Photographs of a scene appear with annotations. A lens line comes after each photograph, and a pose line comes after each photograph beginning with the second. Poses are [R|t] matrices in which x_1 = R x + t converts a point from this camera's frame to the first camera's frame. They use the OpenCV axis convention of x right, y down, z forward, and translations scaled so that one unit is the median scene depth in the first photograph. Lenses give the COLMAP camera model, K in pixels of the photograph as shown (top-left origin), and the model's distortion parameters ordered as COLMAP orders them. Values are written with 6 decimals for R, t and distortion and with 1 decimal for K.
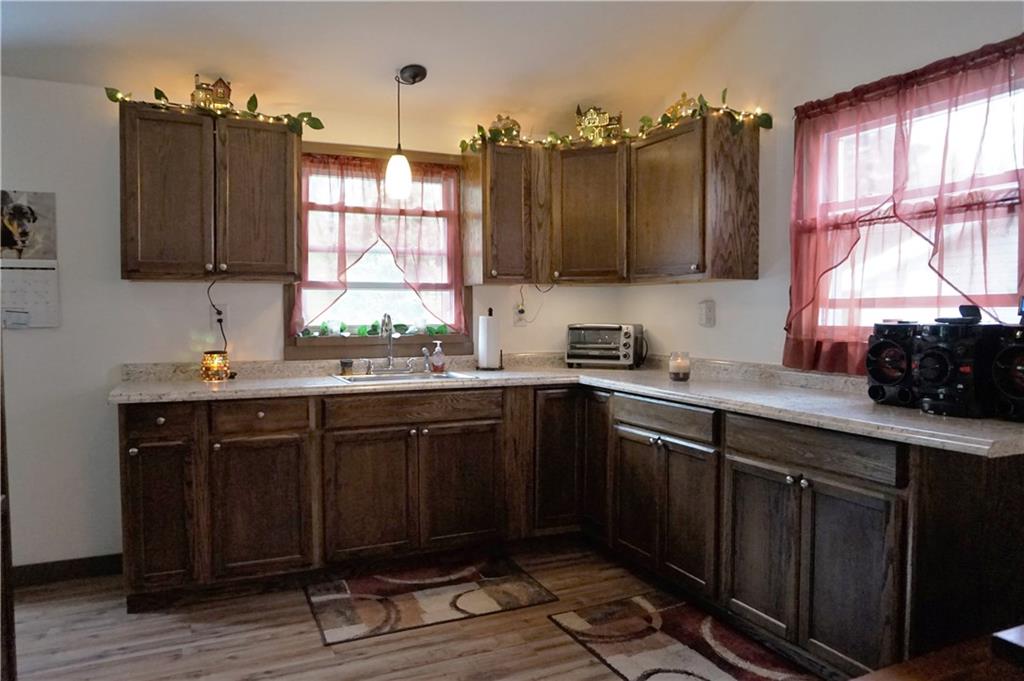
lens RADIAL K [[693.7, 0, 508.9], [0, 693.7, 330.8], [0, 0, 1]] dist [-0.027226, 0.009041]
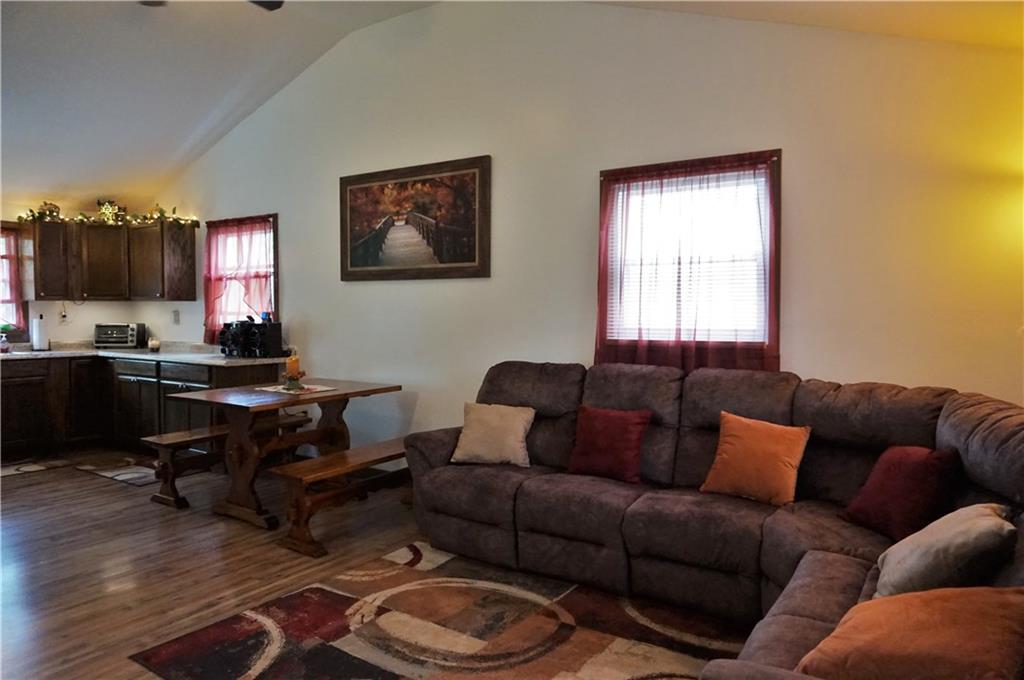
lens RADIAL K [[693.7, 0, 516.4], [0, 693.7, 336.2], [0, 0, 1]] dist [-0.027226, 0.009041]
pose [[0.854489, -0.015158, 0.519249, 0.110041], [0.010088, 0.999870, 0.012587, 0.012933], [-0.519372, -0.005517, 0.854530, -1.203243]]
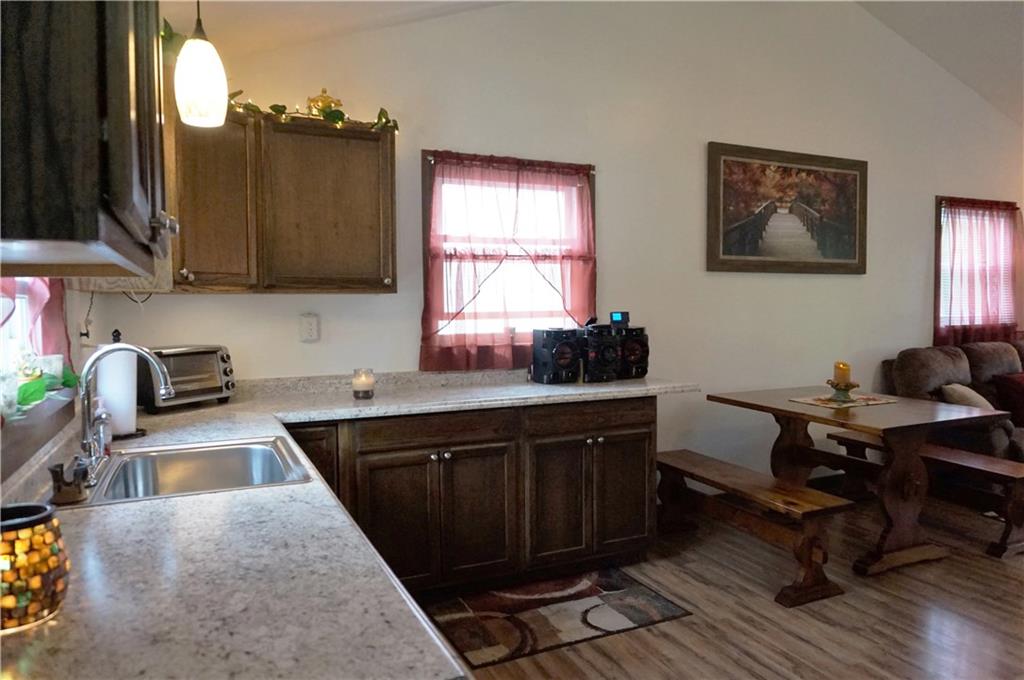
lens RADIAL K [[693.7, 0, 519.1], [0, 693.7, 324.0], [0, 0, 1]] dist [-0.027226, 0.009041]
pose [[-0.009176, -0.031014, 0.999477, -0.706518], [0.034581, 0.998911, 0.031314, -0.054214], [-0.999360, 0.034851, -0.008093, 0.790980]]
